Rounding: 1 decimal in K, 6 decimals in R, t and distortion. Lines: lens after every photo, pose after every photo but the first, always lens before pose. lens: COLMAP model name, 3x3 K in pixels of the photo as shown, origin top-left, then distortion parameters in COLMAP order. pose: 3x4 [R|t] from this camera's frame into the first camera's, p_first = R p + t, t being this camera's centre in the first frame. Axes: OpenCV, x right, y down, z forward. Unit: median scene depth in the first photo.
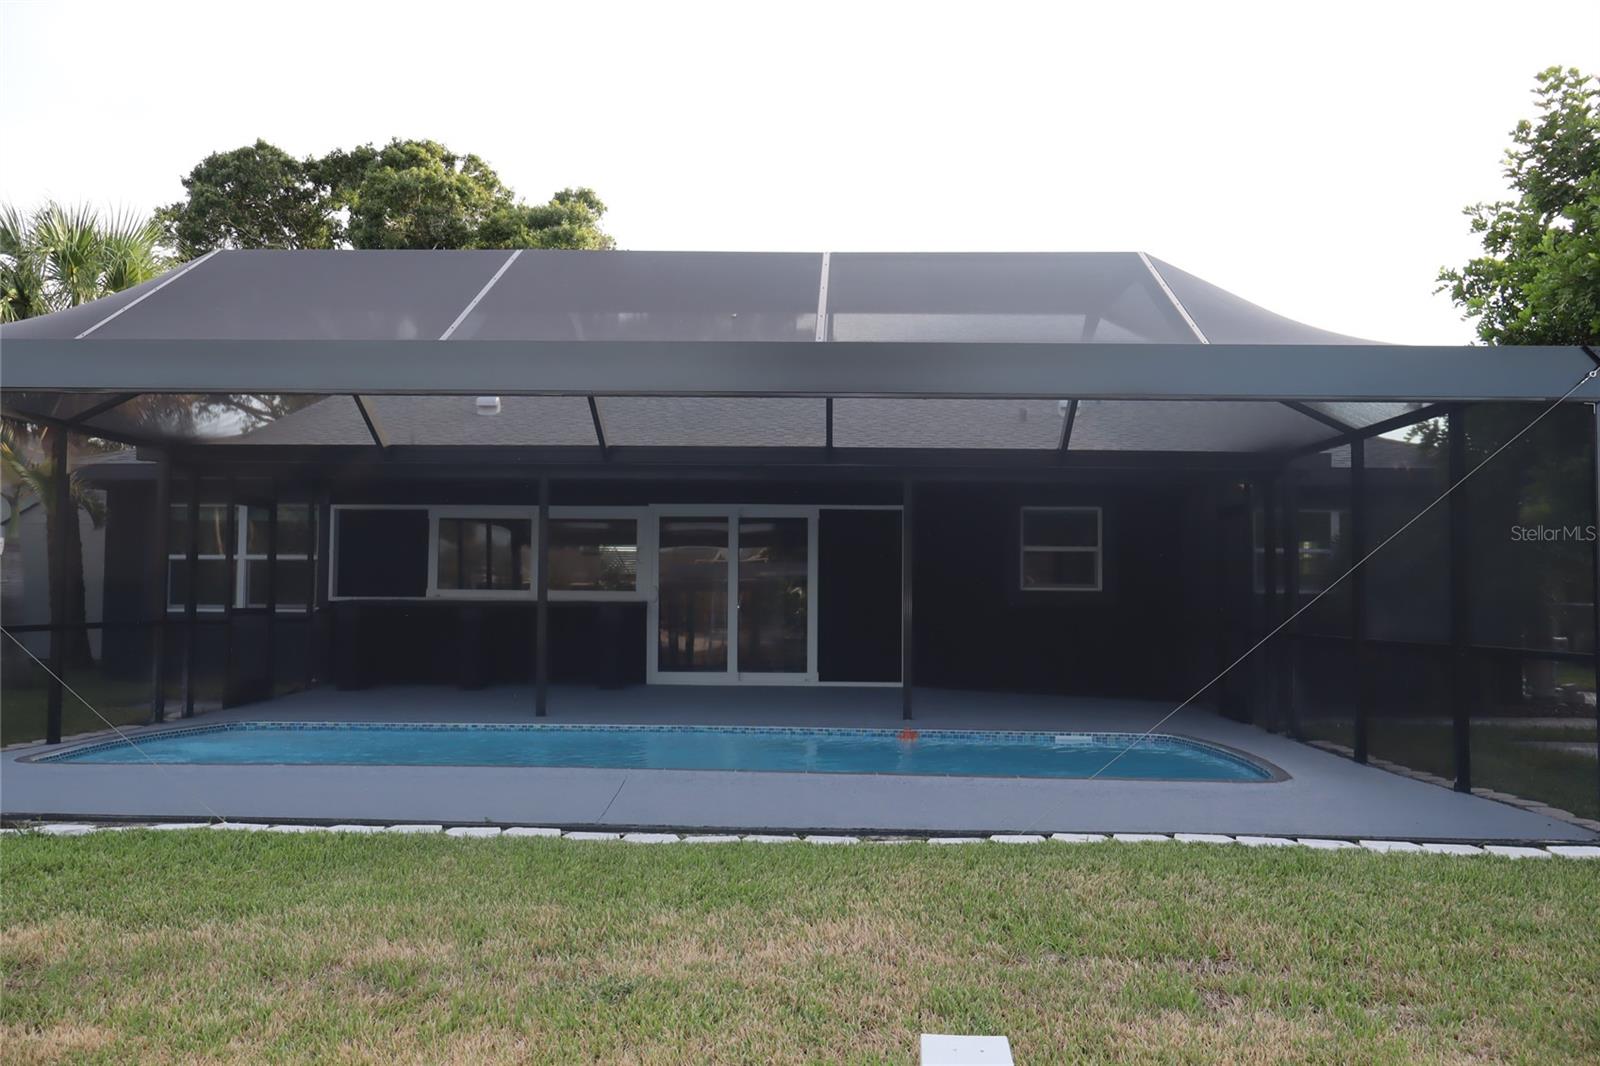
lens RADIAL K [[1348.9, 0, 803.5], [0, 1348.9, 531.2], [0, 0, 1]] dist [0.000955, -0.008828]
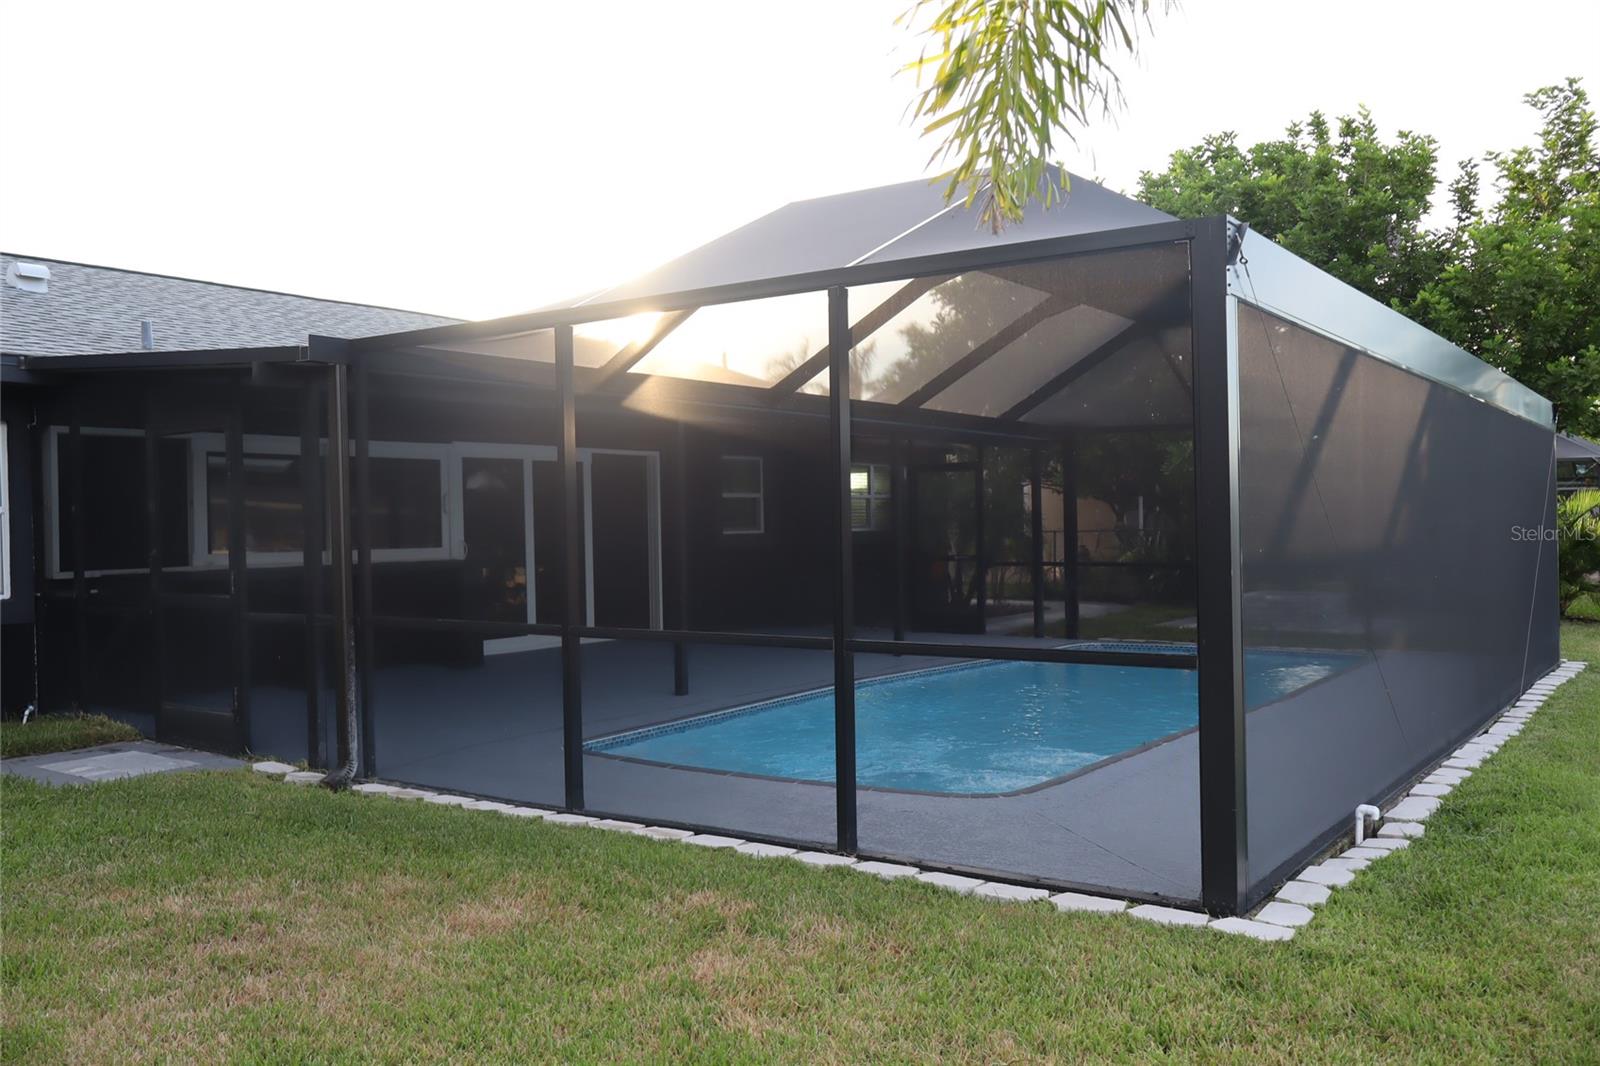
lens RADIAL K [[1348.9, 0, 794.1], [0, 1348.9, 523.2], [0, 0, 1]] dist [0.000955, -0.008828]
pose [[0.553317, -0.018240, 0.832771, -0.694723], [-0.024804, 0.998956, 0.038360, -0.007309], [-0.832601, -0.041881, 0.552287, 0.364059]]
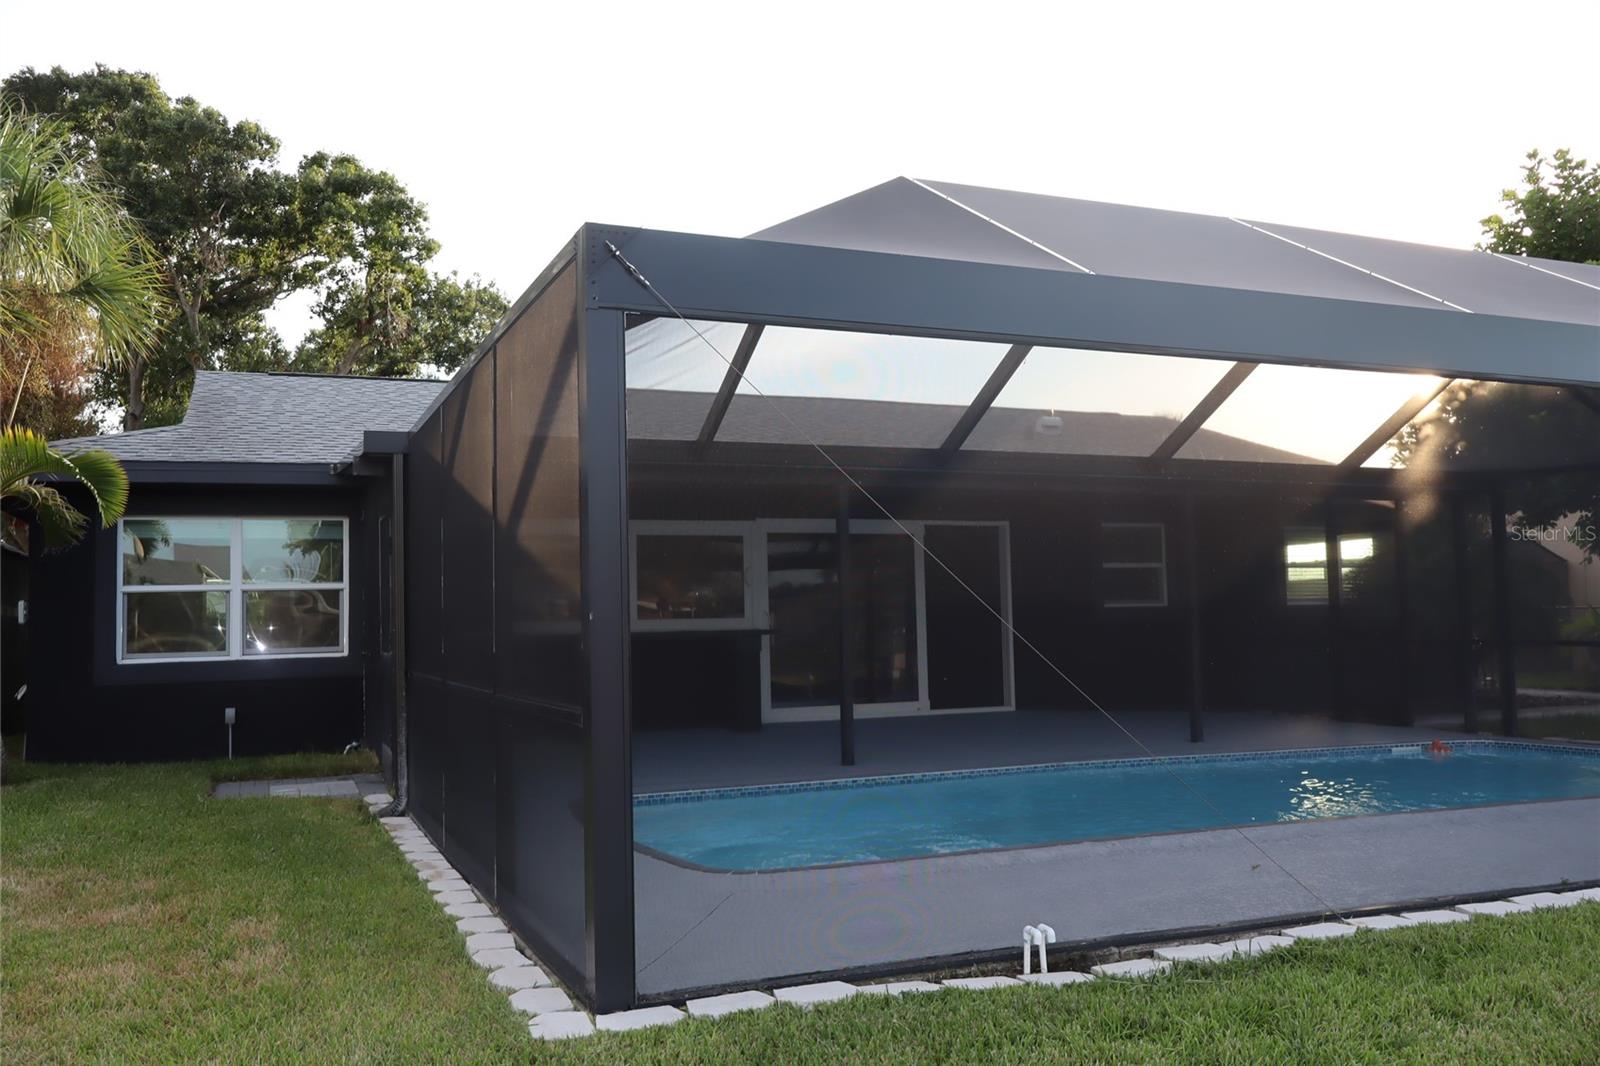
lens RADIAL K [[1348.9, 0, 797.6], [0, 1348.9, 526.3], [0, 0, 1]] dist [0.000955, -0.008828]
pose [[0.912814, 0.003042, 0.408364, -0.452591], [0.004428, 0.999840, -0.017346, 0.000262], [-0.408351, 0.017642, 0.912654, 0.180897]]
